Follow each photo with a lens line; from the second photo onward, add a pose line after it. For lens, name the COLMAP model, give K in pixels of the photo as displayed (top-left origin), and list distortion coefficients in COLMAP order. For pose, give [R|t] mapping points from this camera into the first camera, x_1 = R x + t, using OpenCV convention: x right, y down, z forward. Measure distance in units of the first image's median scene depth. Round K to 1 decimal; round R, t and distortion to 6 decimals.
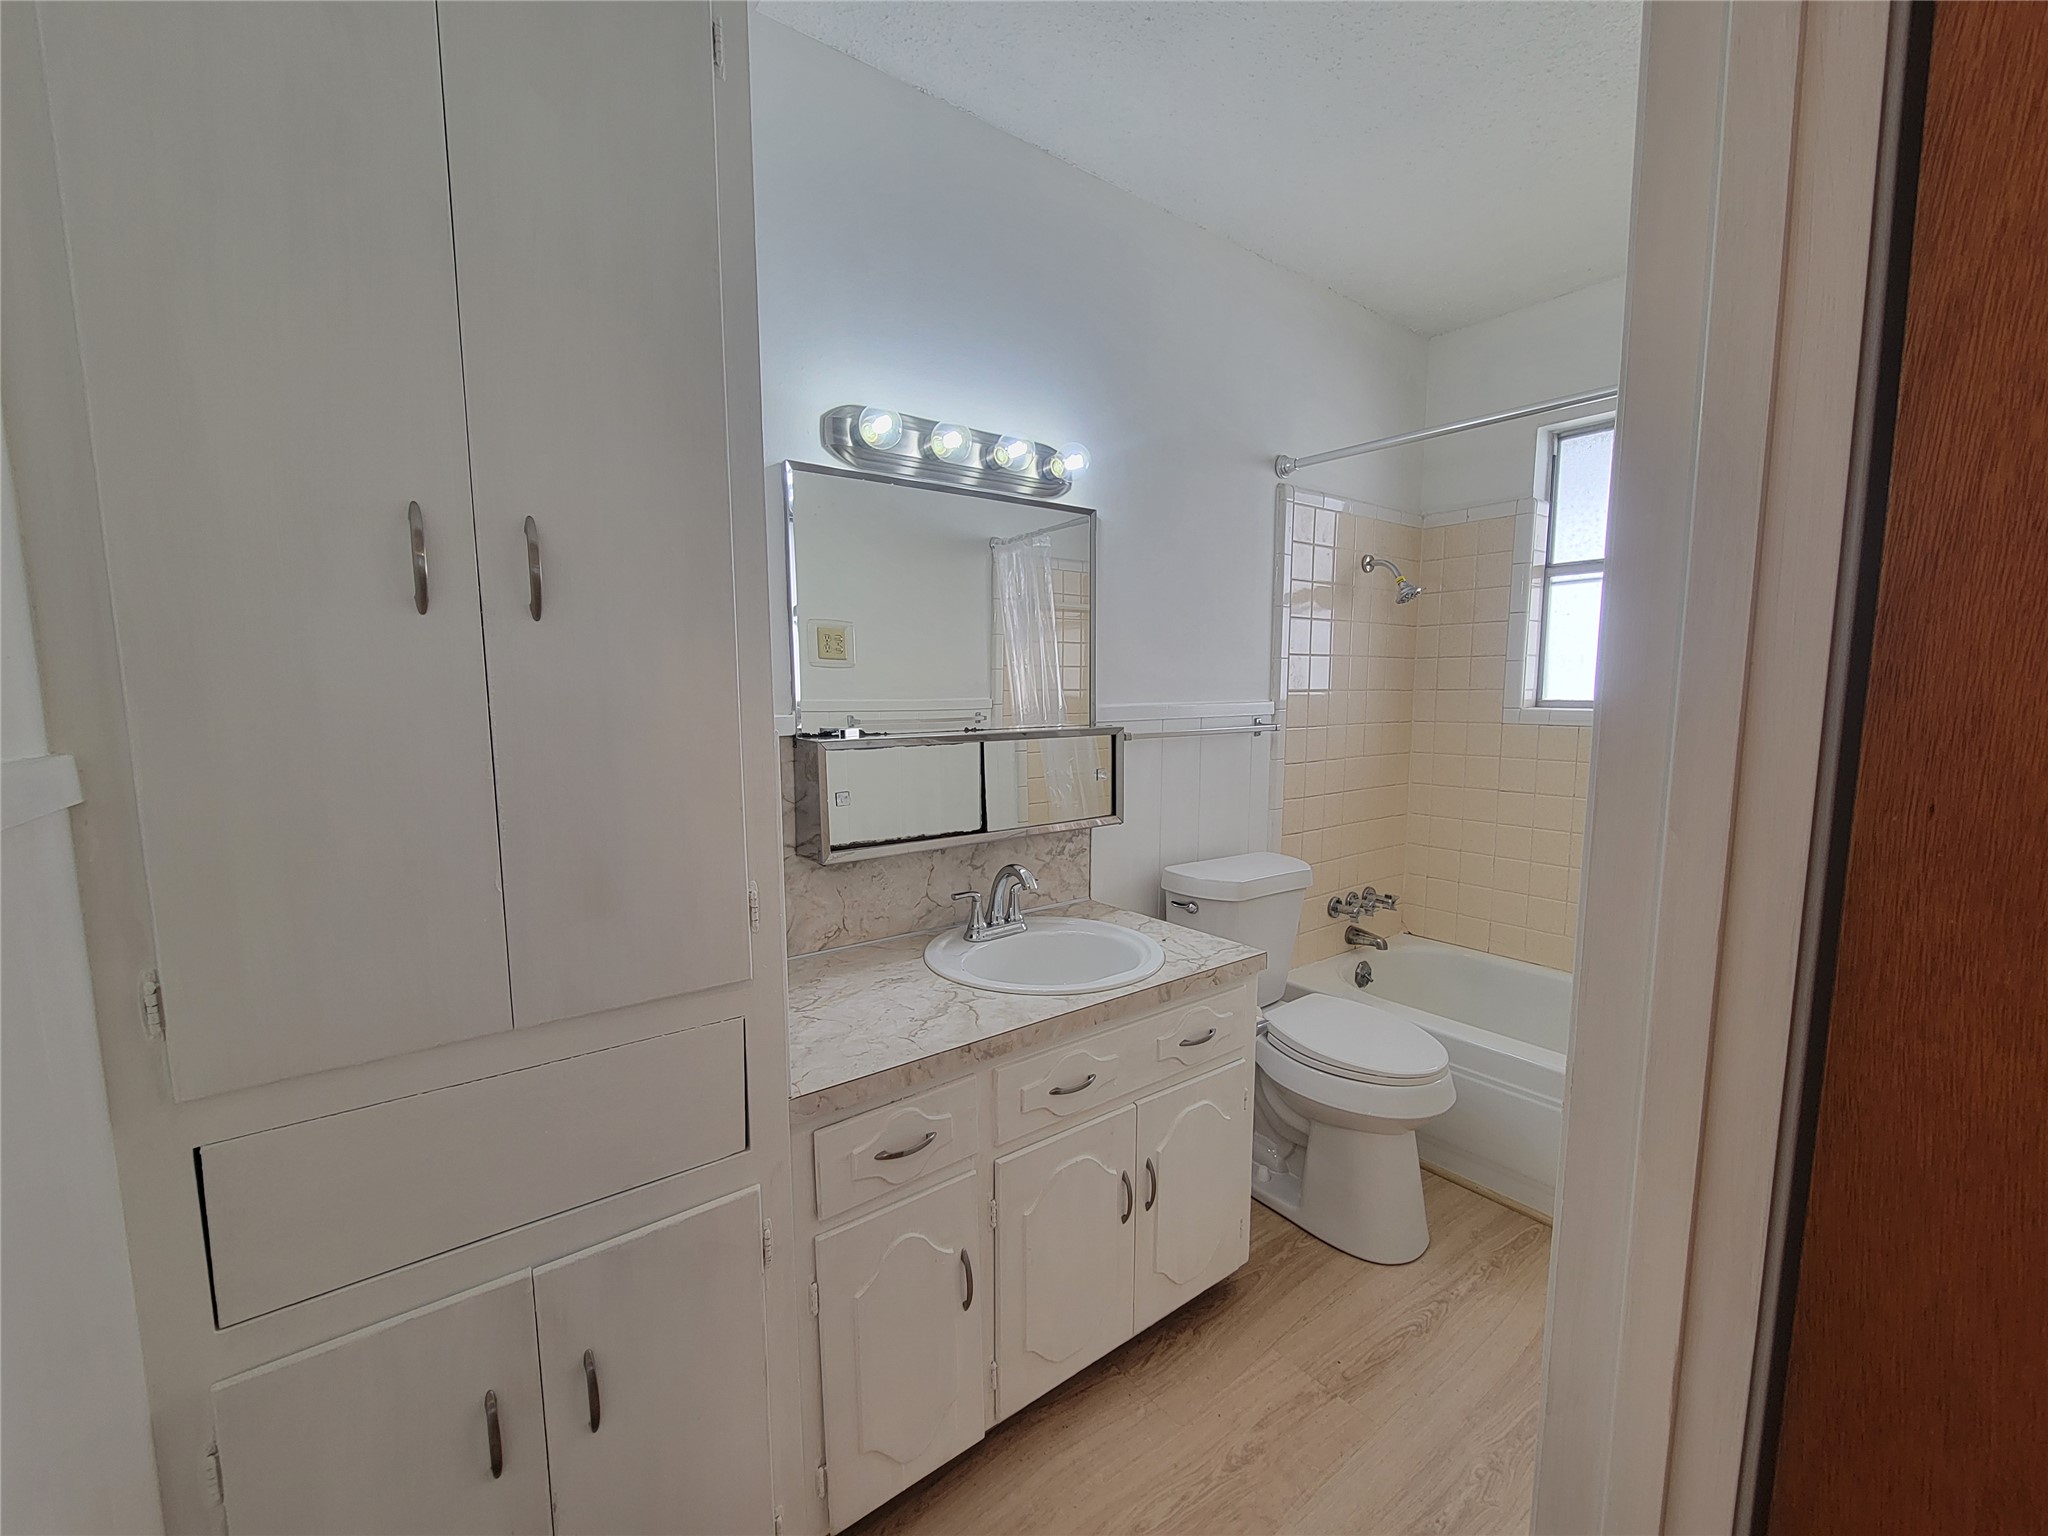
lens RADIAL K [[838.2, 0, 1014.4], [0, 838.2, 786.3], [0, 0, 1]] dist [-0.000253, -0.000387]
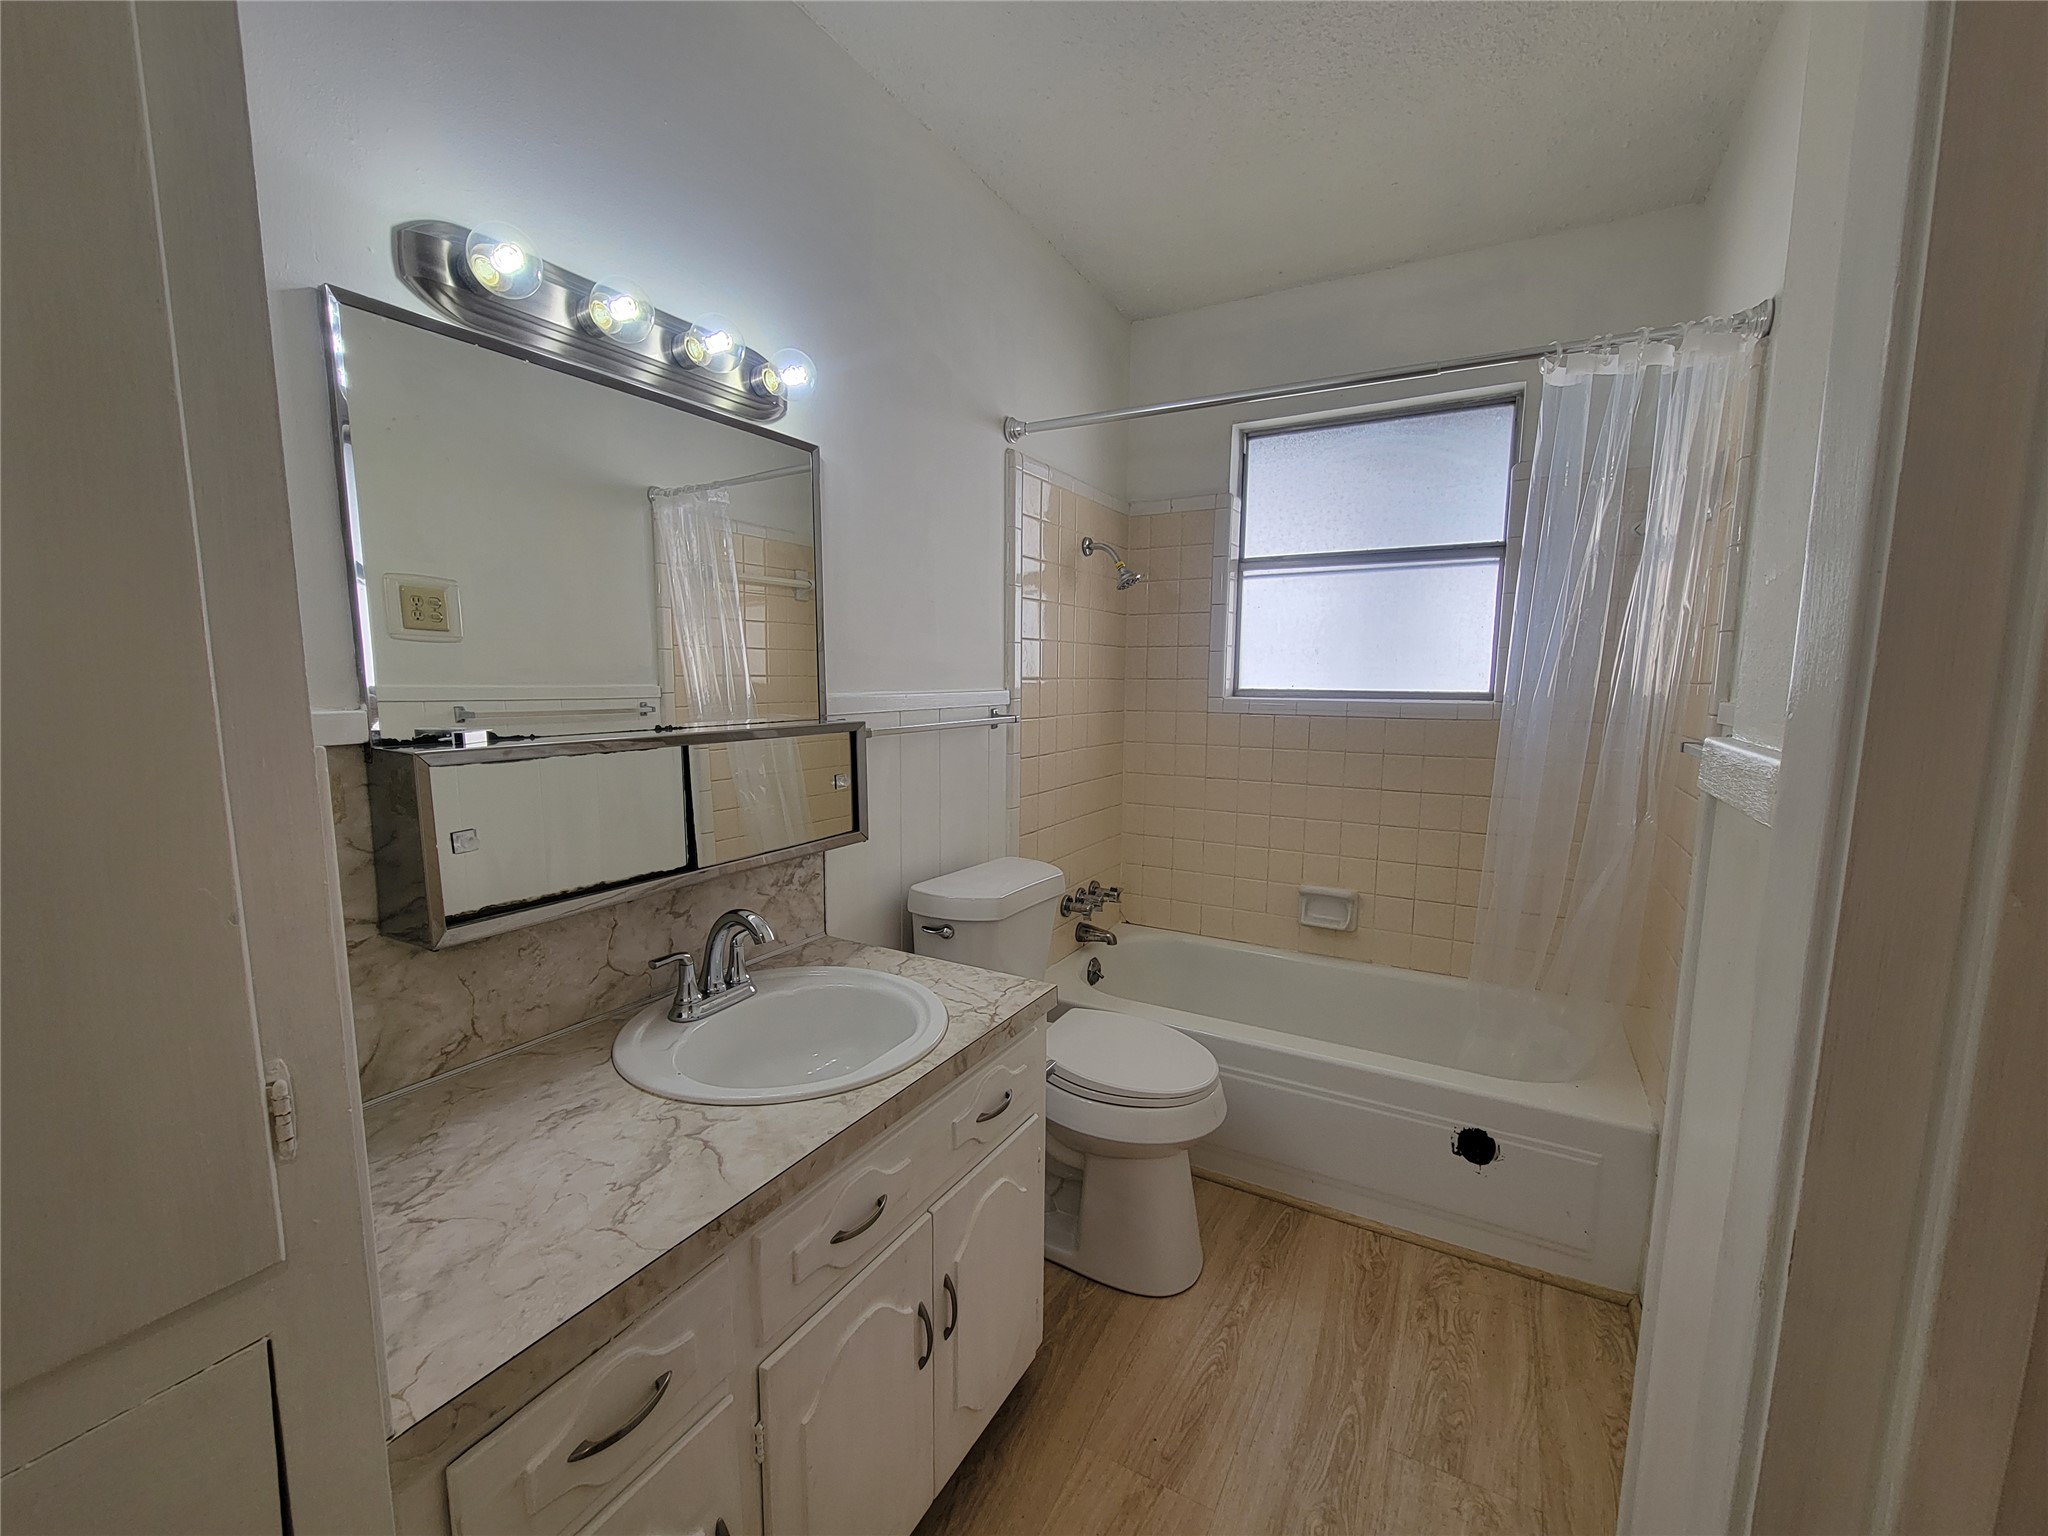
lens RADIAL K [[838.2, 0, 1014.4], [0, 838.2, 786.3], [0, 0, 1]] dist [-0.000253, -0.000387]
pose [[0.921650, -0.041110, 0.385839, -0.054251], [0.035704, 0.999138, 0.021171, -0.021663], [-0.386377, -0.005736, 0.922323, 0.214692]]
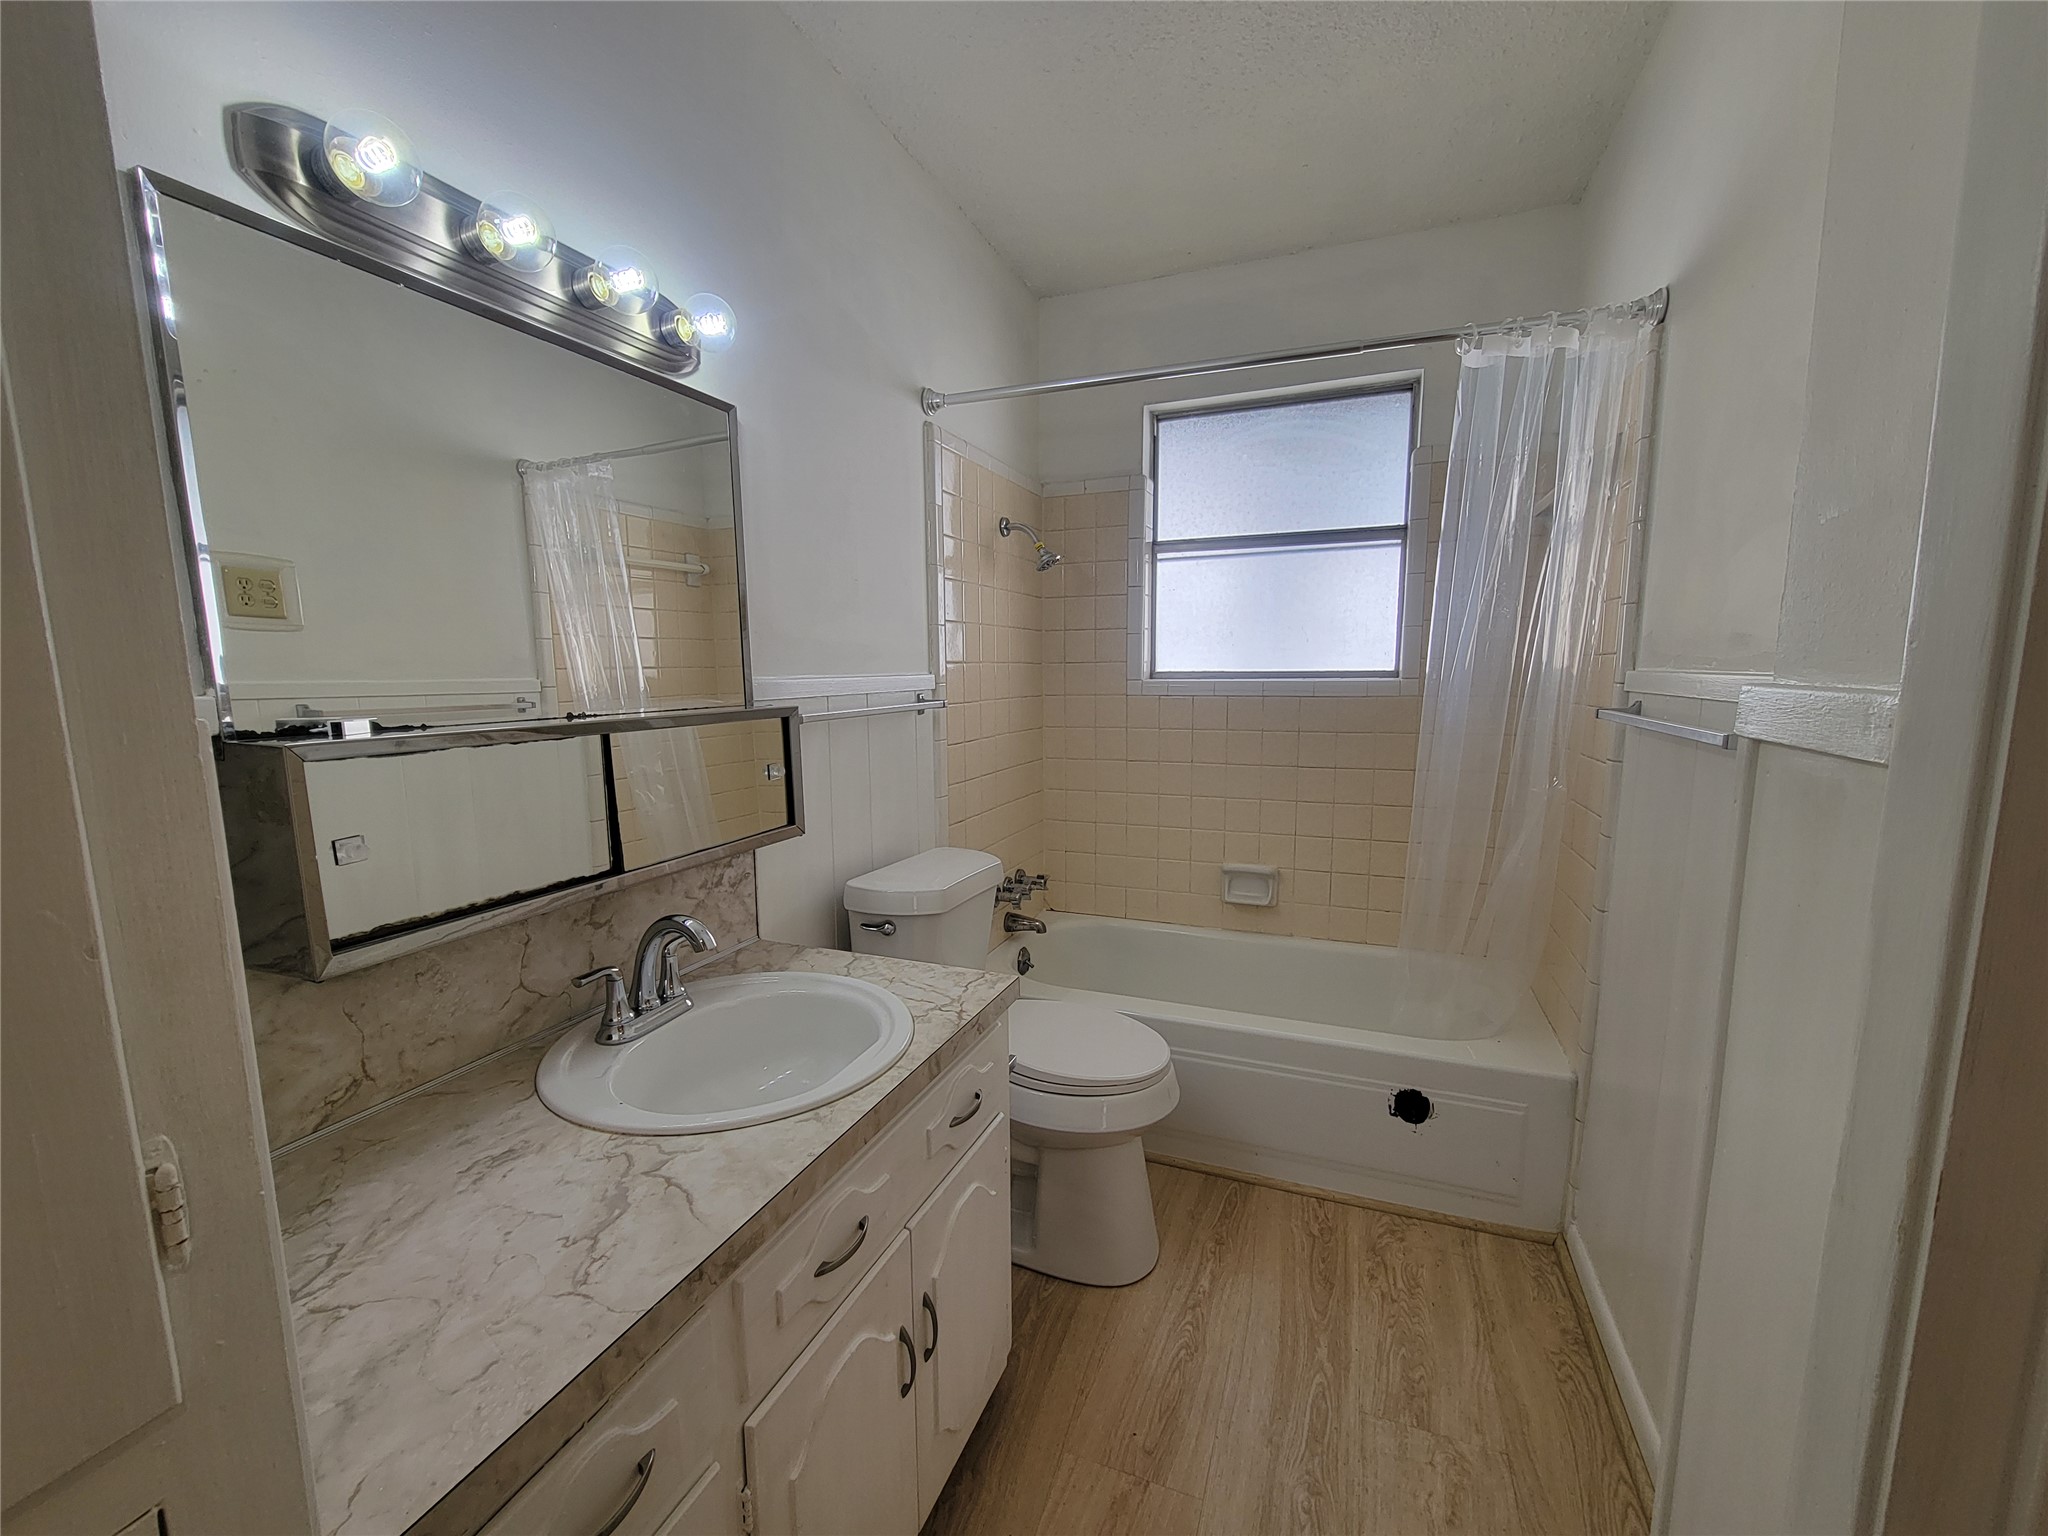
lens RADIAL K [[838.6, 0, 1016.4], [0, 838.6, 785.9], [0, 0, 1]] dist [-0.000369, 0.000119]
pose [[0.860020, -0.074621, 0.504775, -0.090182], [0.065630, 0.997209, 0.035600, -0.014601], [-0.506023, 0.002512, 0.862516, 0.275078]]
